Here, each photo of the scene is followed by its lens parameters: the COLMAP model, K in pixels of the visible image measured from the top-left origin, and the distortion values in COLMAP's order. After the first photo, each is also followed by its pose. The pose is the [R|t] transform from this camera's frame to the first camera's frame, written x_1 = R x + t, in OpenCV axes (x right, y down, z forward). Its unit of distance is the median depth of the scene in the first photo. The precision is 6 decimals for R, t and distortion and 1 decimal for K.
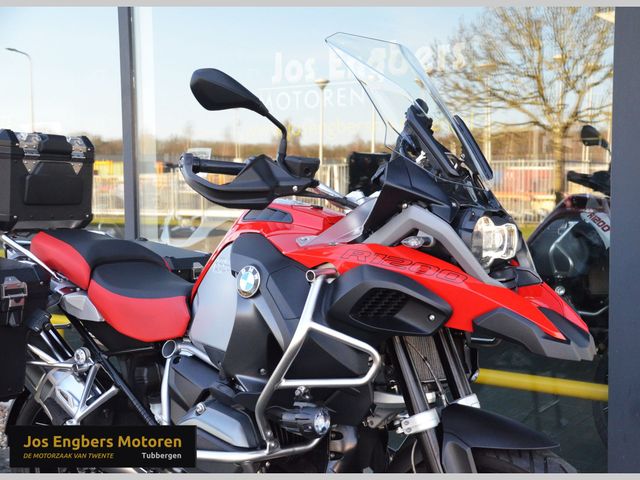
lens RADIAL K [[815.6, 0, 372.6], [0, 815.6, 266.8], [0, 0, 1]] dist [0.072400, 0.000000]
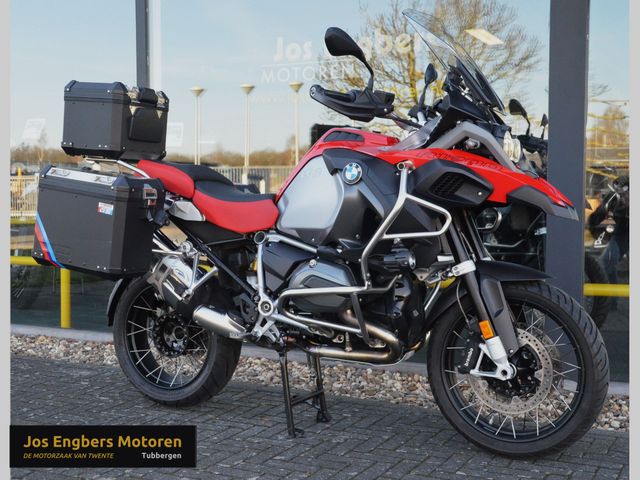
lens RADIAL K [[757.6, 0, 338.9], [0, 757.6, 249.0], [0, 0, 1]] dist [0.028508, 0.000000]
pose [[0.991486, -0.004501, 0.130133, -0.342609], [0.006799, 0.999829, -0.017218, 0.172140], [-0.130033, 0.017956, 0.991347, -0.345474]]
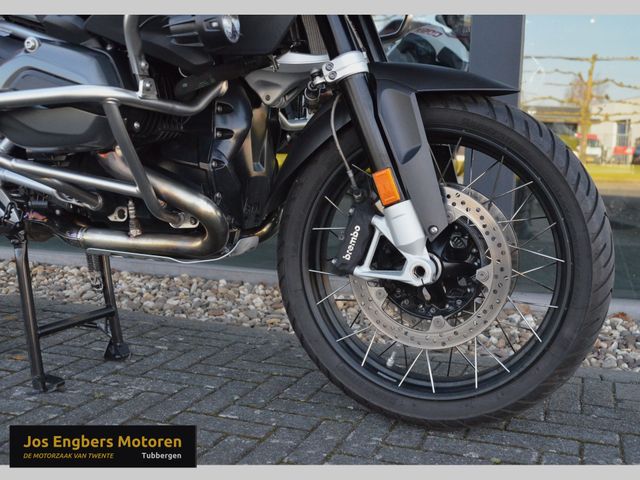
lens RADIAL K [[676.1, 0, 321.5], [0, 676.1, 239.2], [0, 0, 1]] dist [0.045631, 0.000000]
pose [[0.972115, -0.008971, 0.234335, -0.110735], [-0.005799, 0.998043, 0.062267, 0.301988], [-0.234435, -0.061890, 0.970160, 0.371815]]
